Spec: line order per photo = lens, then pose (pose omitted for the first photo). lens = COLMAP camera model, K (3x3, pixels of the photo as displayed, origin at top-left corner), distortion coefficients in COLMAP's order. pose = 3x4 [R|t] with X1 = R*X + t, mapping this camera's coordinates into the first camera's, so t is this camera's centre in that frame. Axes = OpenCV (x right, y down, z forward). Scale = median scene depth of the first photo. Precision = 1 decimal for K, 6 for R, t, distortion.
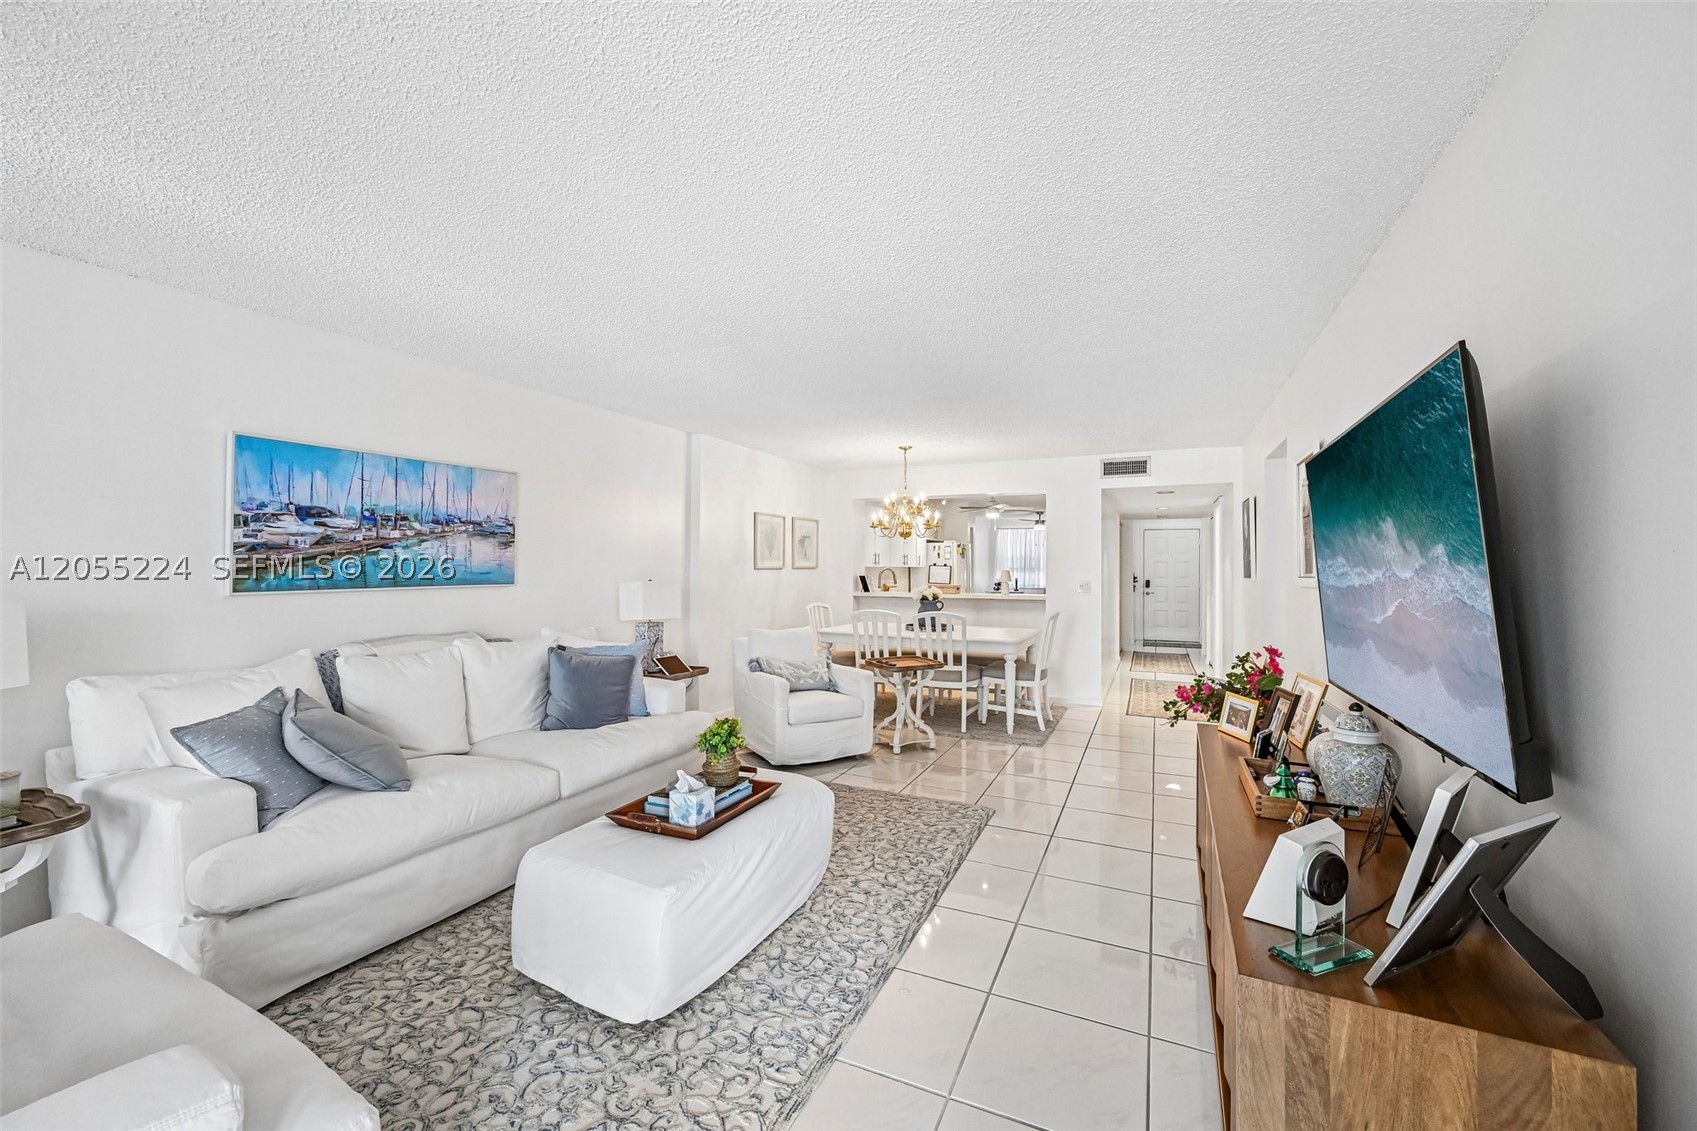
lens RADIAL K [[669.4, 0, 848.5], [0, 669.4, 565.5], [0, 0, 1]] dist [-0.002664, -0.000214]
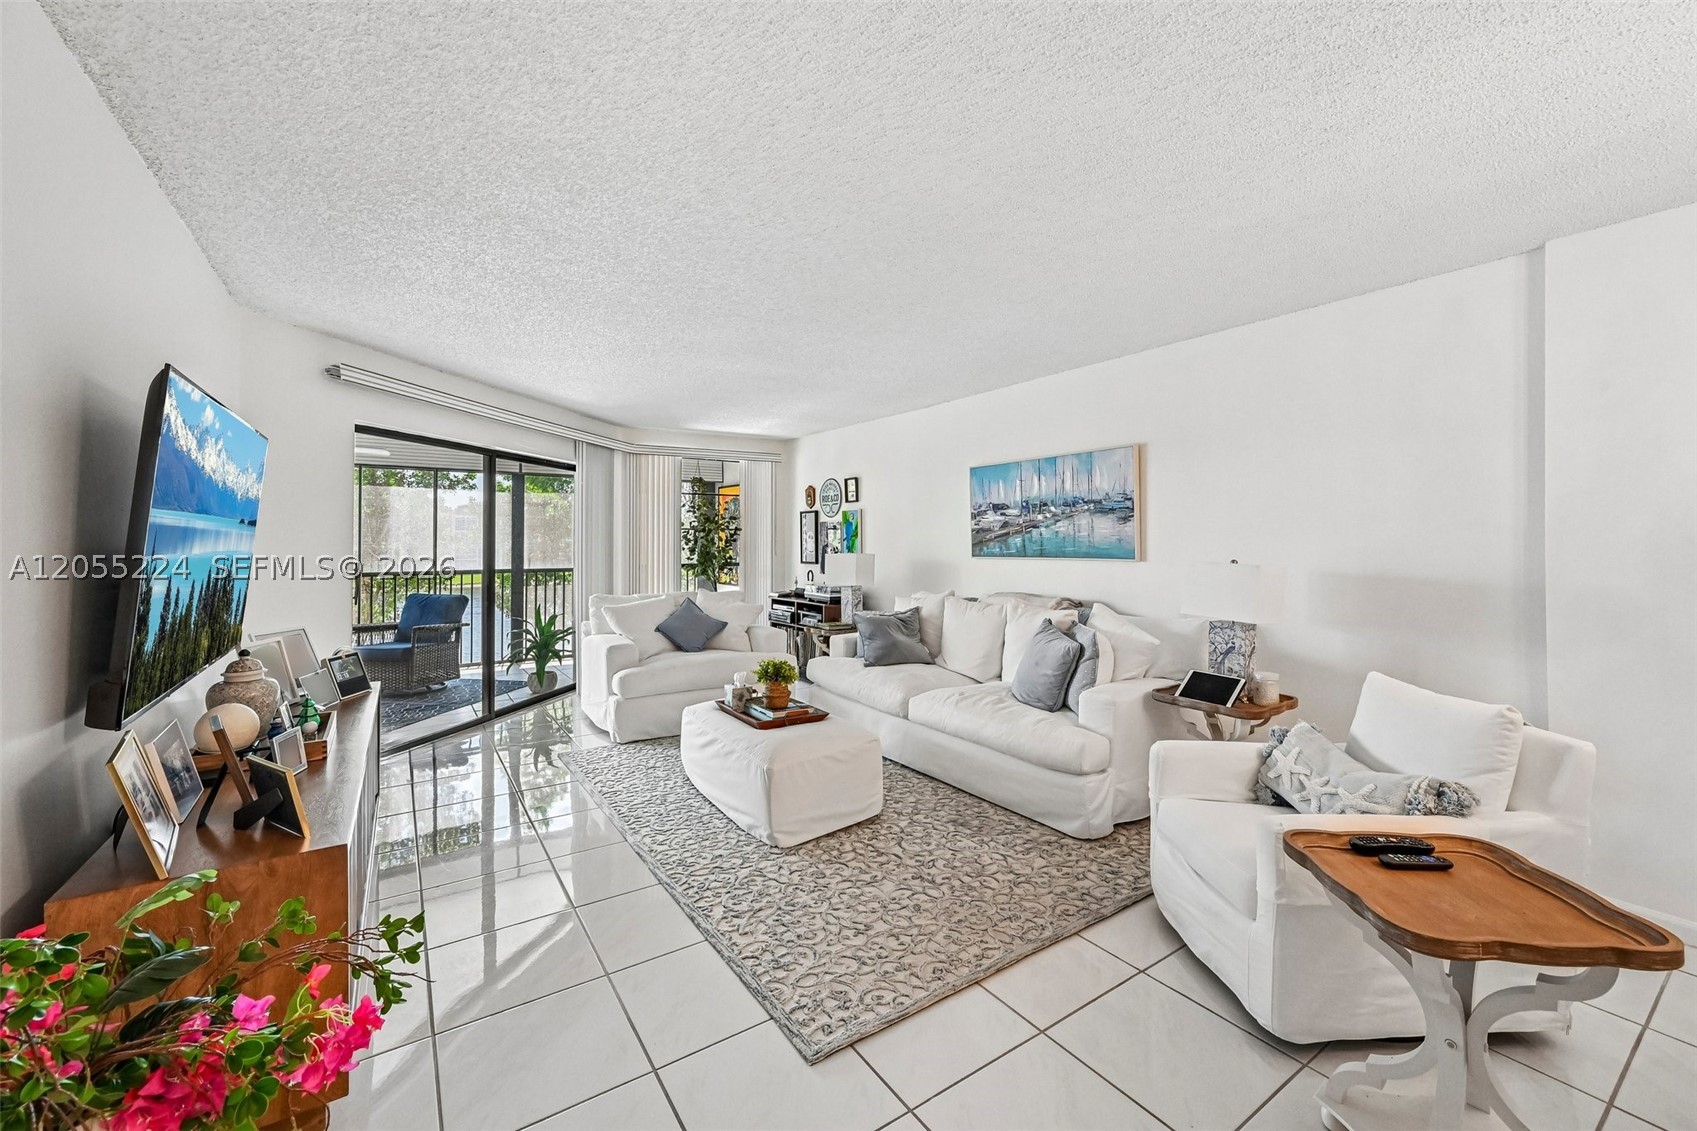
lens RADIAL K [[681.9, 0, 850.6], [0, 681.9, 535.5], [0, 0, 1]] dist [-0.001725, 0.000074]
pose [[-0.518823, -0.011213, -0.854808, 0.592870], [0.000982, 0.999905, -0.013713, 0.006350], [0.854881, -0.007954, -0.518763, 1.232415]]
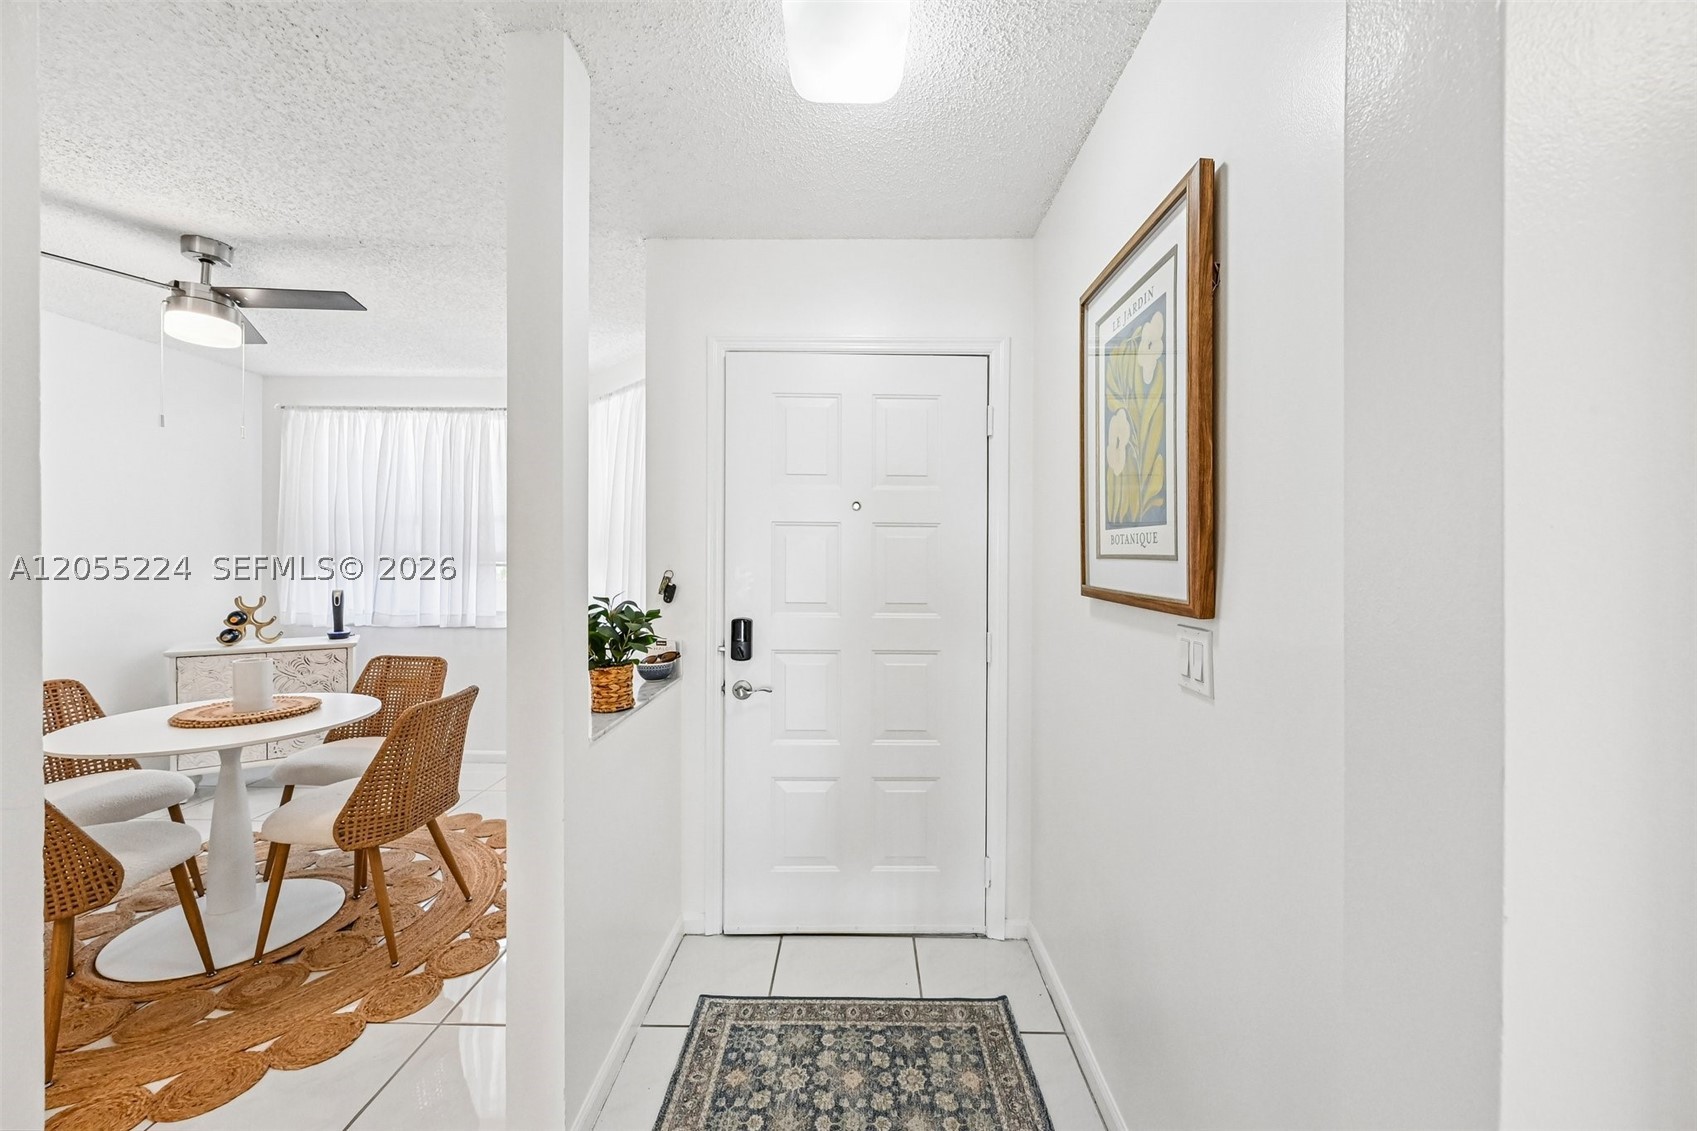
lens RADIAL K [[671.6, 0, 847.2], [0, 671.6, 558.6], [0, 0, 1]] dist [-0.001527, -0.000086]
pose [[0.915747, 0.004022, 0.401735, 1.304610], [-0.007912, 0.999936, 0.008026, 0.009315], [-0.401677, -0.010528, 0.915721, 2.665248]]
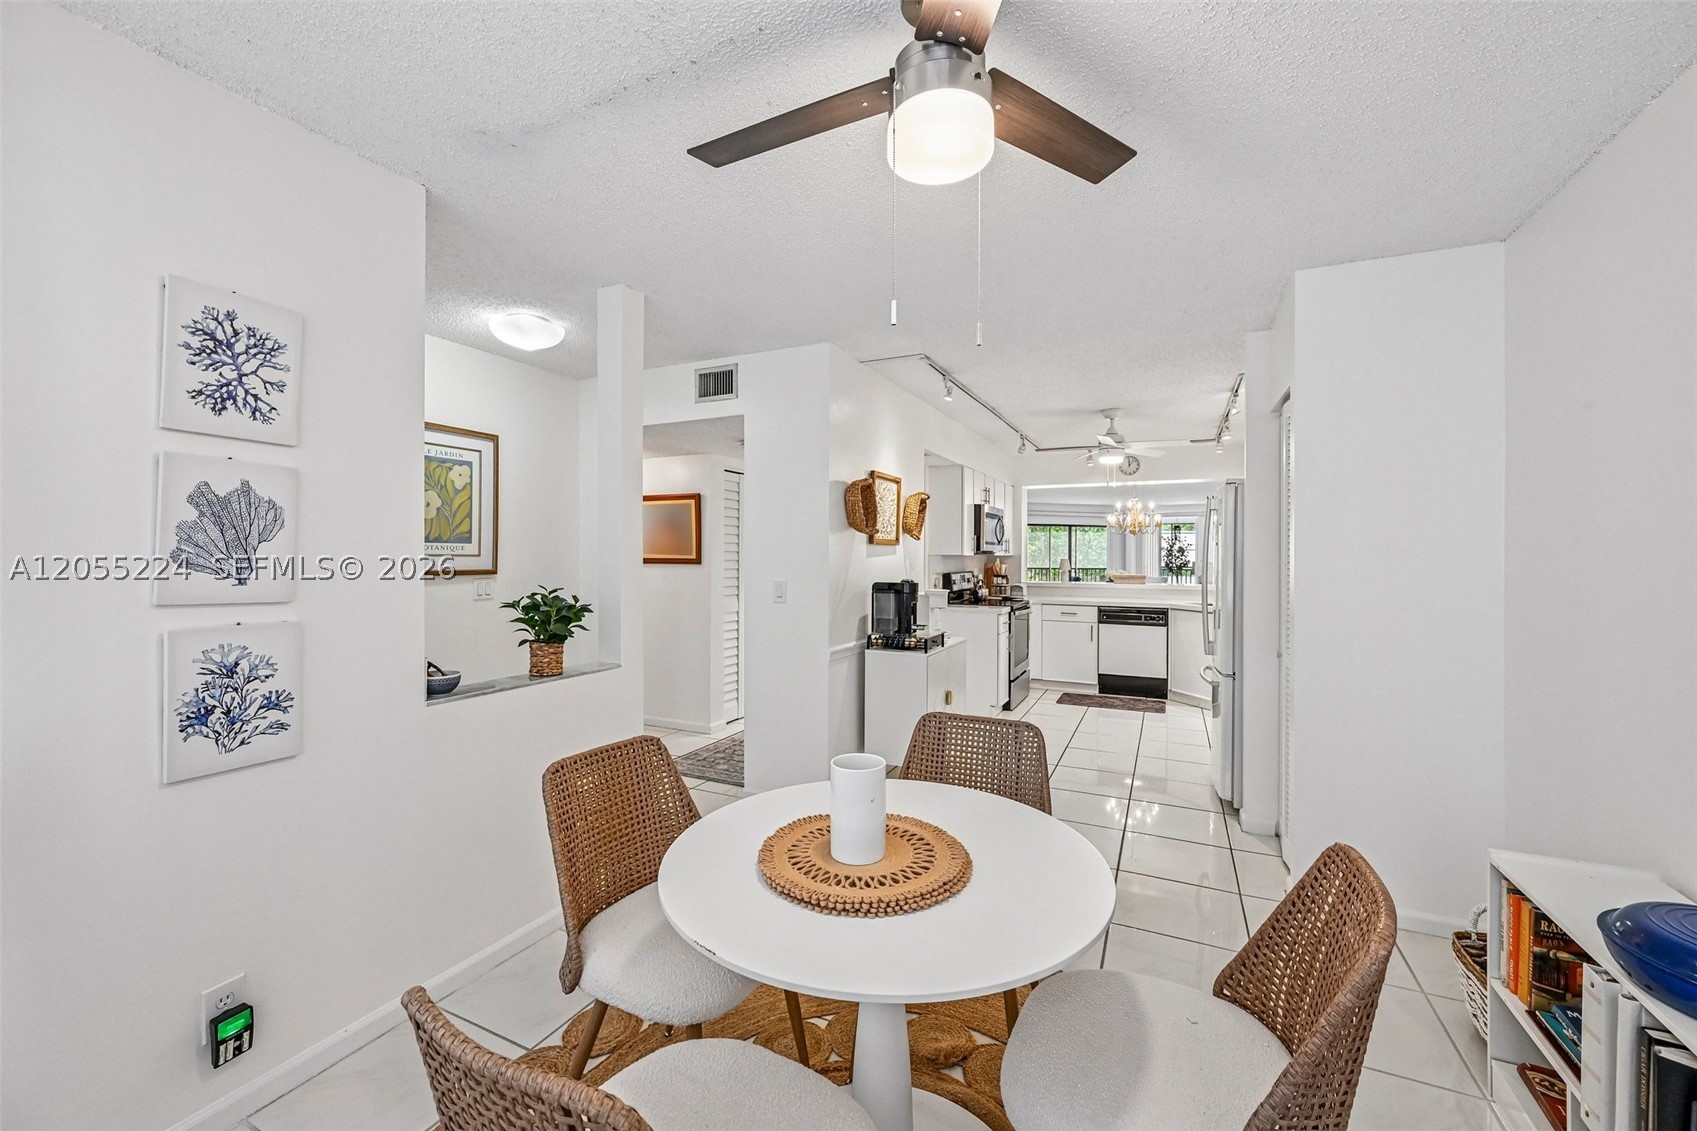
lens RADIAL K [[673.6, 0, 848.9], [0, 673.6, 554.1], [0, 0, 1]] dist [0.001089, 0.000035]
pose [[-0.999893, -0.005716, 0.013492, 1.041079], [-0.005753, 0.999980, -0.002738, 0.008314], [-0.013476, -0.002816, -0.999905, 3.836466]]
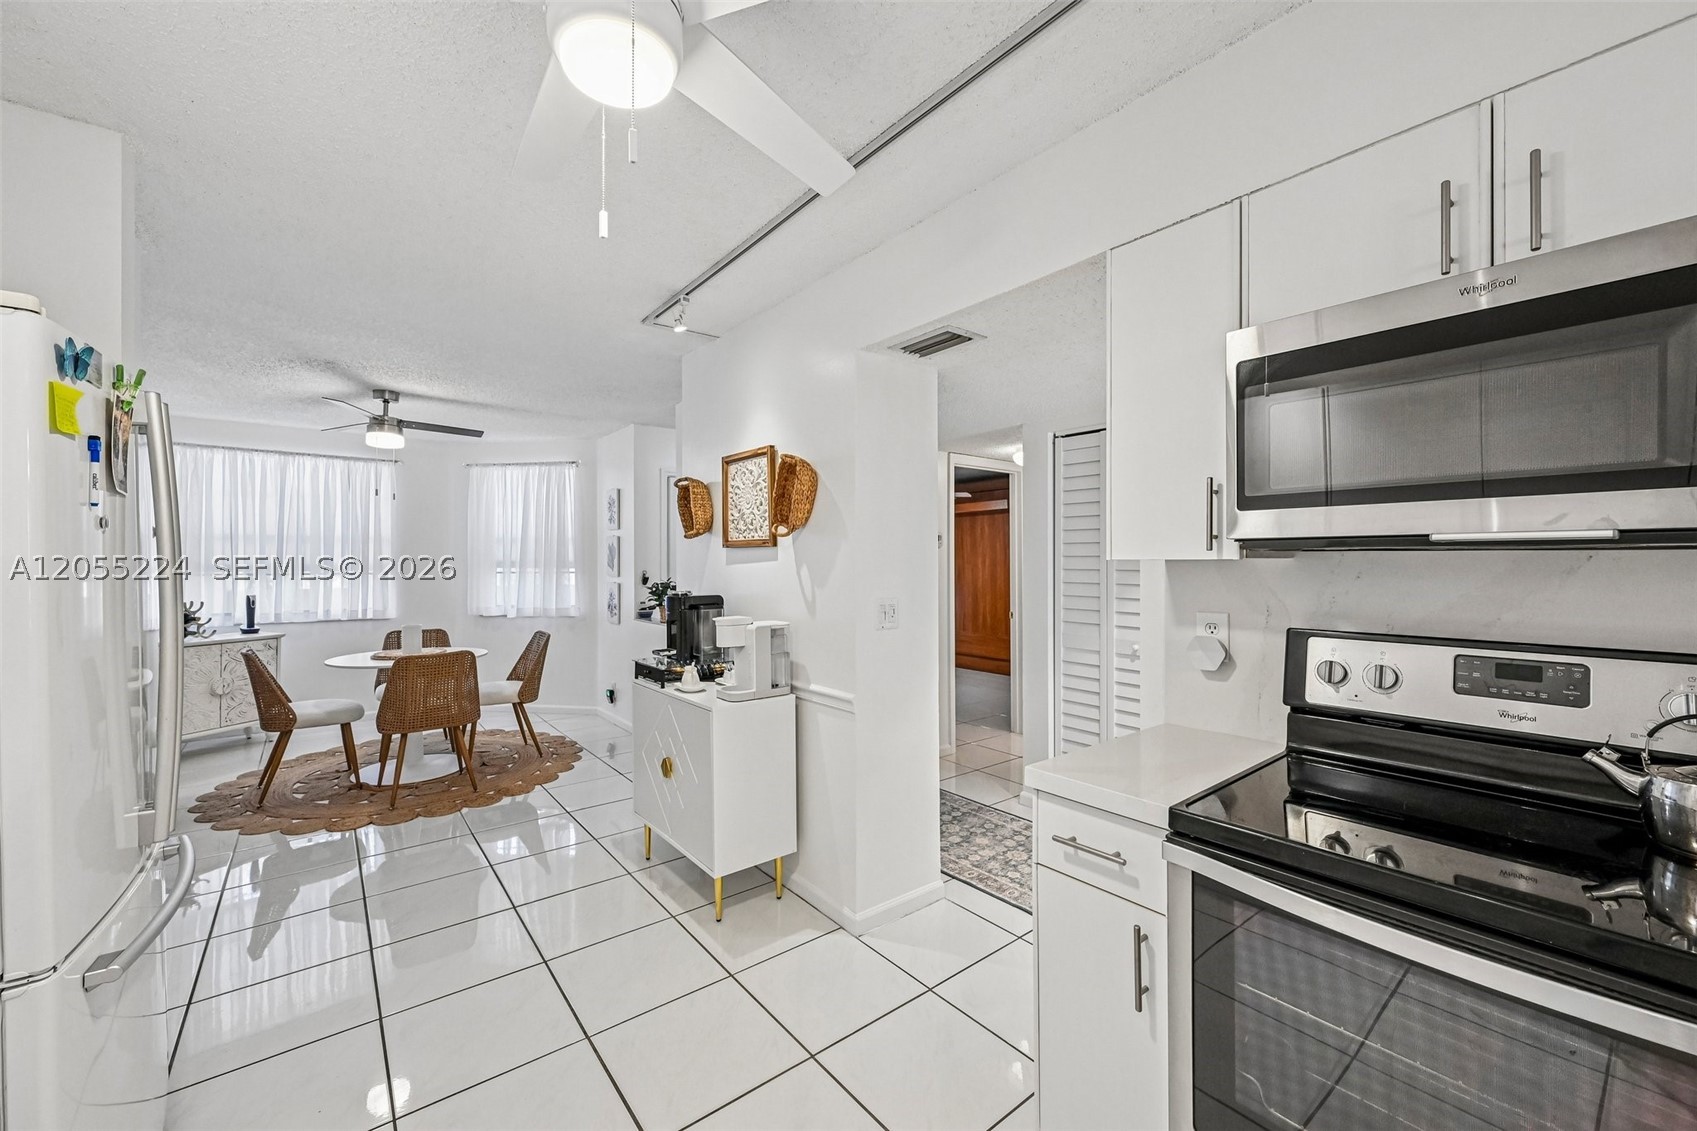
lens RADIAL K [[669.4, 0, 848.5], [0, 669.4, 565.5], [0, 0, 1]] dist [-0.002664, -0.000214]
pose [[0.452112, -0.006548, 0.891937, 0.344071], [0.000379, 0.999974, 0.007149, 0.005498], [-0.891961, -0.002894, 0.452103, 2.286485]]
